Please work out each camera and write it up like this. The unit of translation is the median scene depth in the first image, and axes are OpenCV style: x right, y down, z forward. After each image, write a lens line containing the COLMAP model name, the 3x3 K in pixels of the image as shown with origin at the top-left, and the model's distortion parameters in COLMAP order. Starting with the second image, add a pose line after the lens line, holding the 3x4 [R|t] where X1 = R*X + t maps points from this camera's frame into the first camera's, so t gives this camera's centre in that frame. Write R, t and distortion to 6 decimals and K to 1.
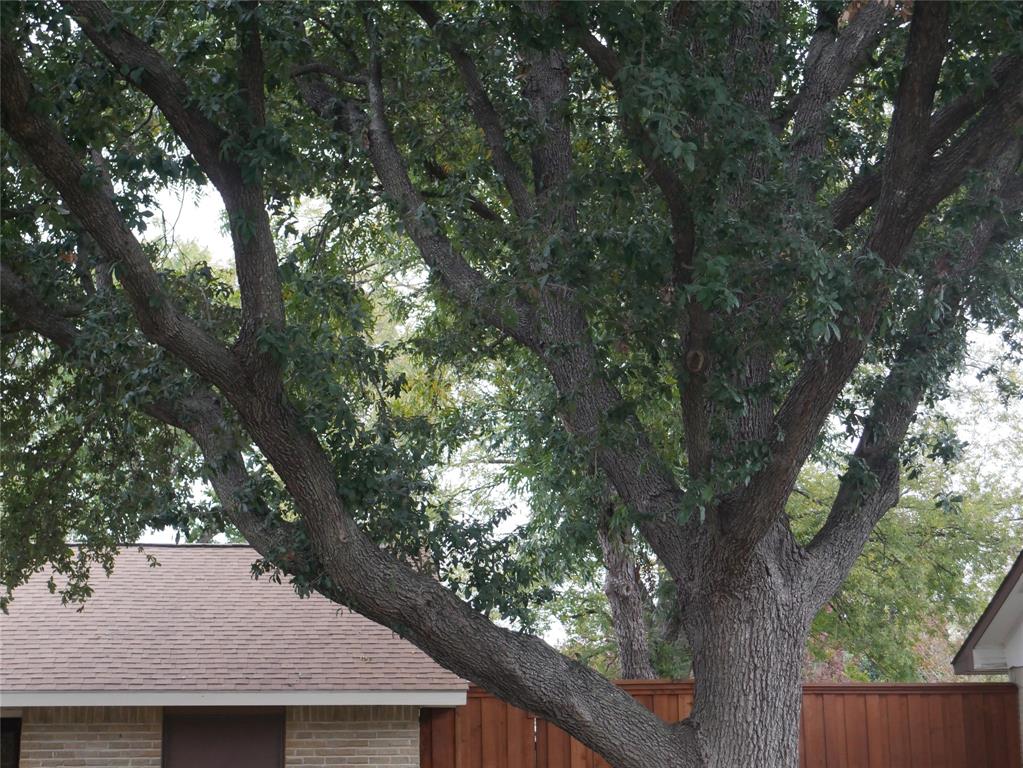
lens RADIAL K [[1774.0, 0, 491.4], [0, 1774.0, 388.4], [0, 0, 1]] dist [0.013148, 0.000000]
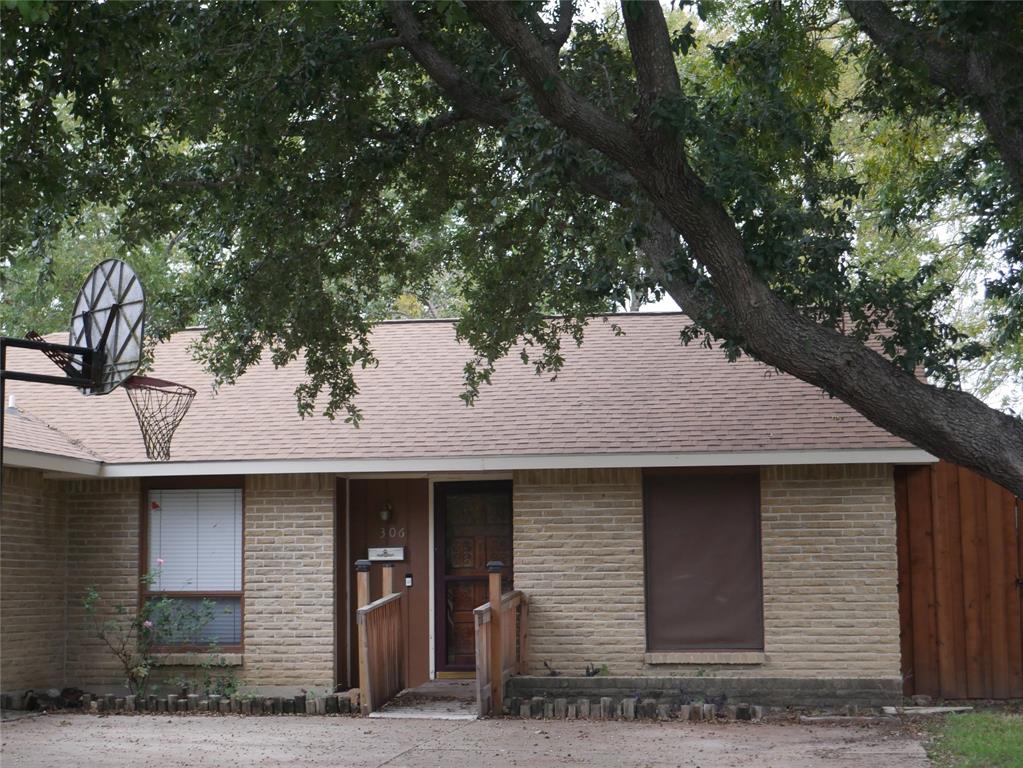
lens RADIAL K [[1774.0, 0, 505.4], [0, 1774.0, 387.0], [0, 0, 1]] dist [0.013148, 0.000000]
pose [[0.958794, -0.027905, -0.282728, 0.035284], [0.064916, 0.990356, 0.122395, -0.001144], [0.276586, -0.135705, 0.951359, -0.010344]]
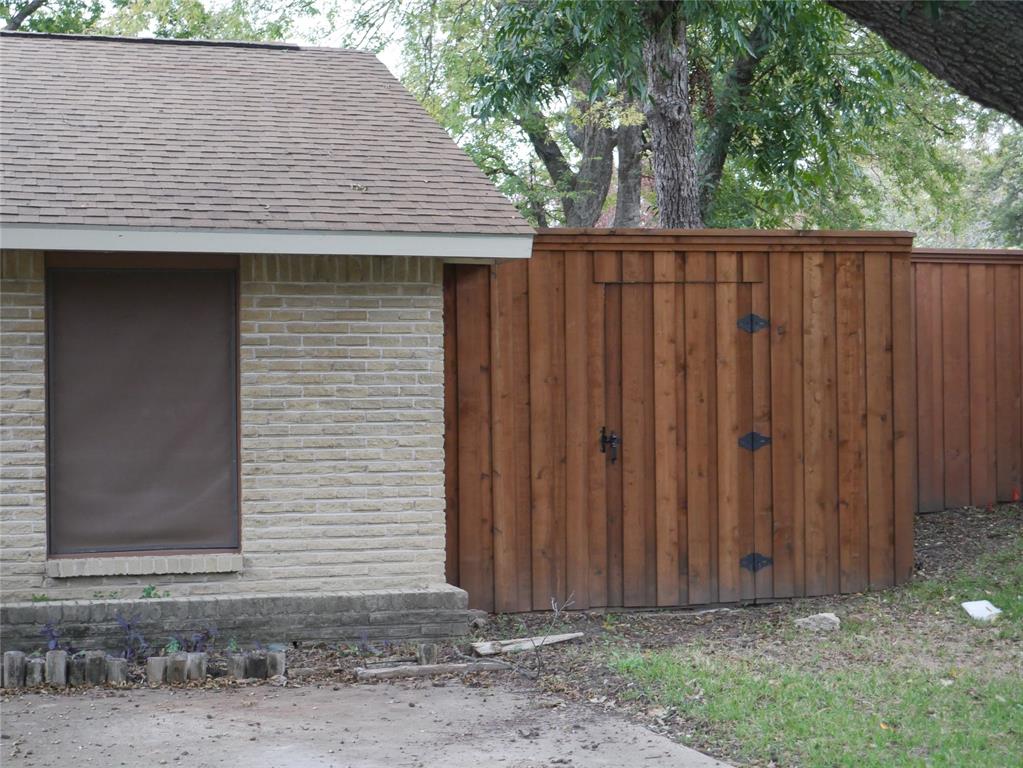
lens RADIAL K [[1774.0, 0, 491.1], [0, 1774.0, 391.0], [0, 0, 1]] dist [0.013148, 0.000000]
pose [[0.987914, 0.004511, 0.154937, -0.127909], [-0.038830, 0.974905, 0.219208, 0.084116], [-0.150060, -0.222575, 0.963298, 0.367166]]
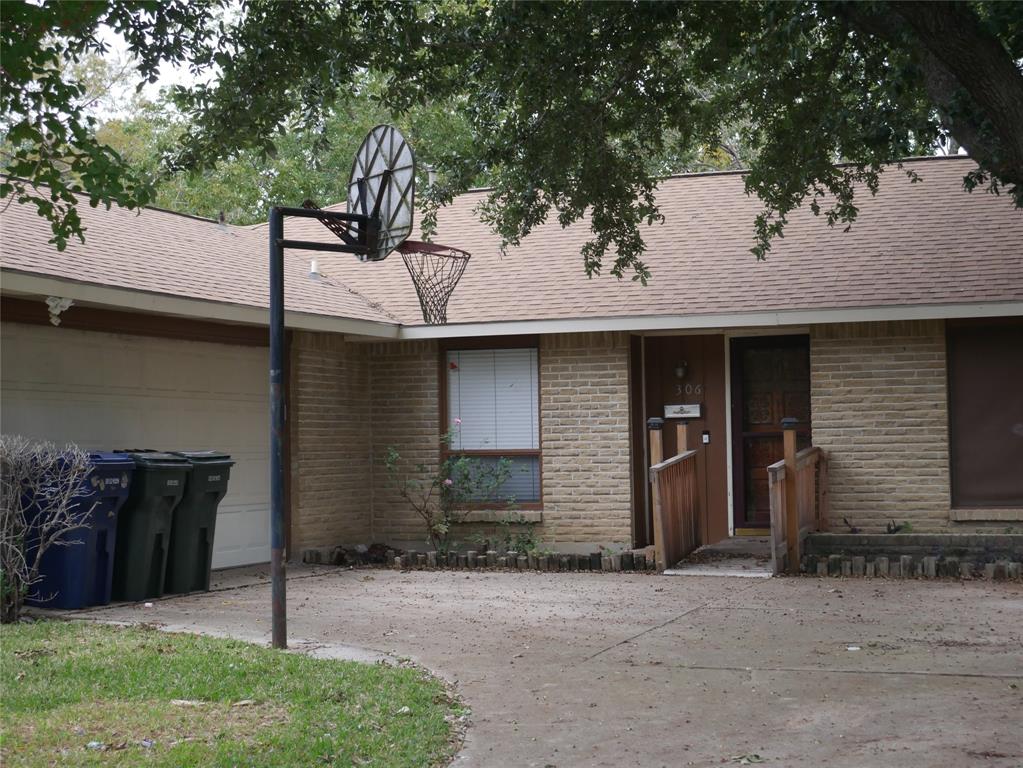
lens RADIAL K [[1774.0, 0, 506.8], [0, 1774.0, 383.3], [0, 0, 1]] dist [0.013148, 0.000000]
pose [[0.891518, -0.018555, -0.452605, 0.049249], [0.114351, 0.976019, 0.185230, -0.000224], [0.438314, -0.216891, 0.872261, 0.004899]]
